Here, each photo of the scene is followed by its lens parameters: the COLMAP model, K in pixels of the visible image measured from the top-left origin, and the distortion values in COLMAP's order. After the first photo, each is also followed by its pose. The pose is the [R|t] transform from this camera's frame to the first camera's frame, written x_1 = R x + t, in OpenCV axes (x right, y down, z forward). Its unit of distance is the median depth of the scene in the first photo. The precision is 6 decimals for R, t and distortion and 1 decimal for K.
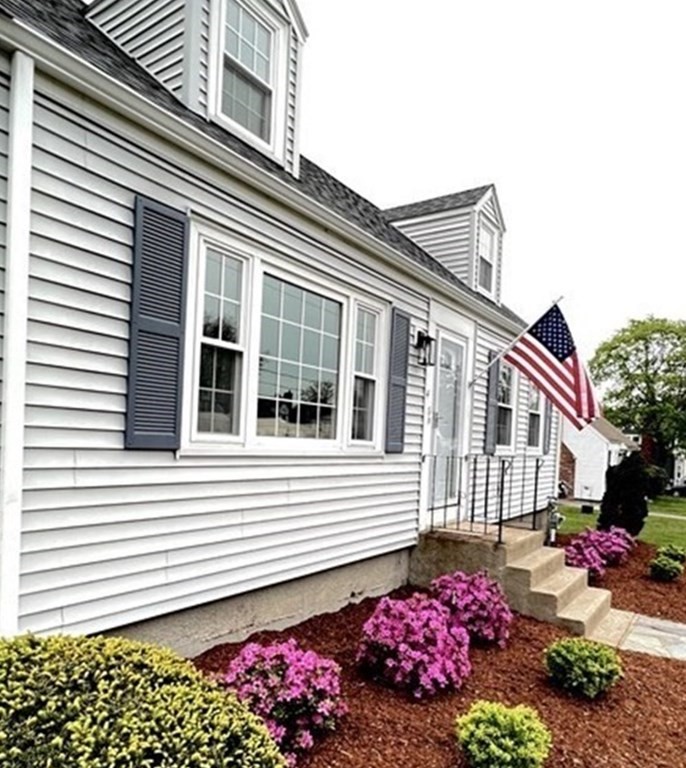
lens RADIAL K [[561.5, 0, 337.9], [0, 561.5, 453.7], [0, 0, 1]] dist [0.004340, -0.003778]
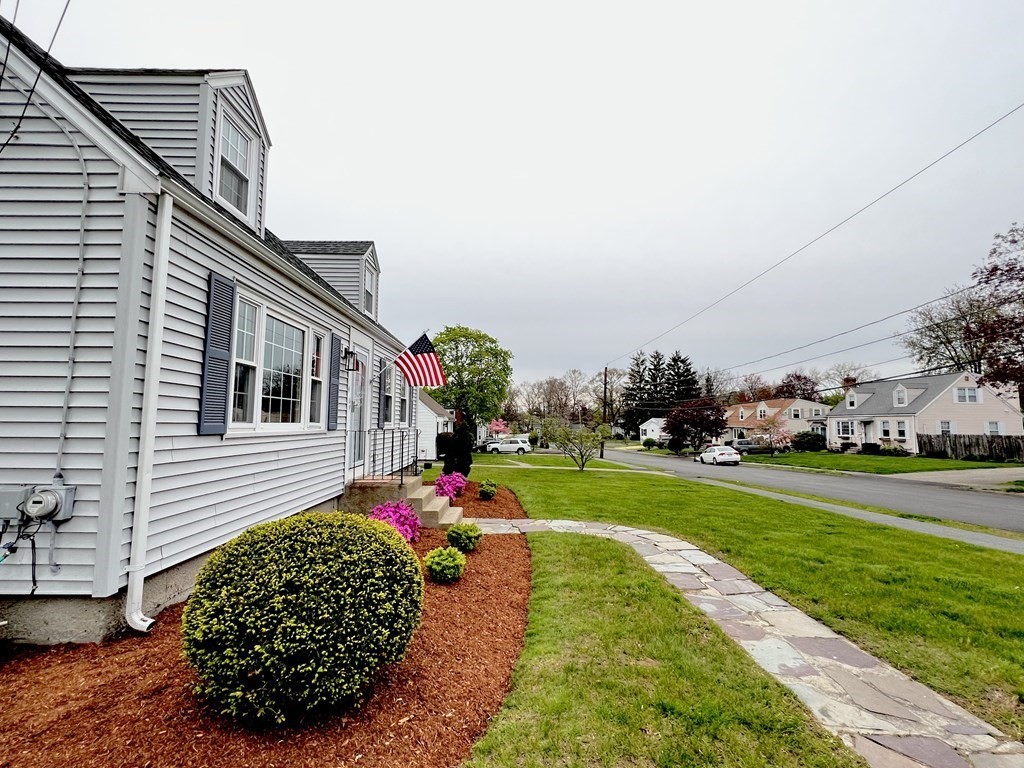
lens RADIAL K [[485.3, 0, 511.5], [0, 485.3, 382.7], [0, 0, 1]] dist [0.000601, 0.000038]
pose [[0.813557, 0.010616, 0.581388, -0.249343], [0.042563, 0.996064, -0.077747, -0.006697], [-0.579925, 0.087997, 0.809904, -0.299049]]
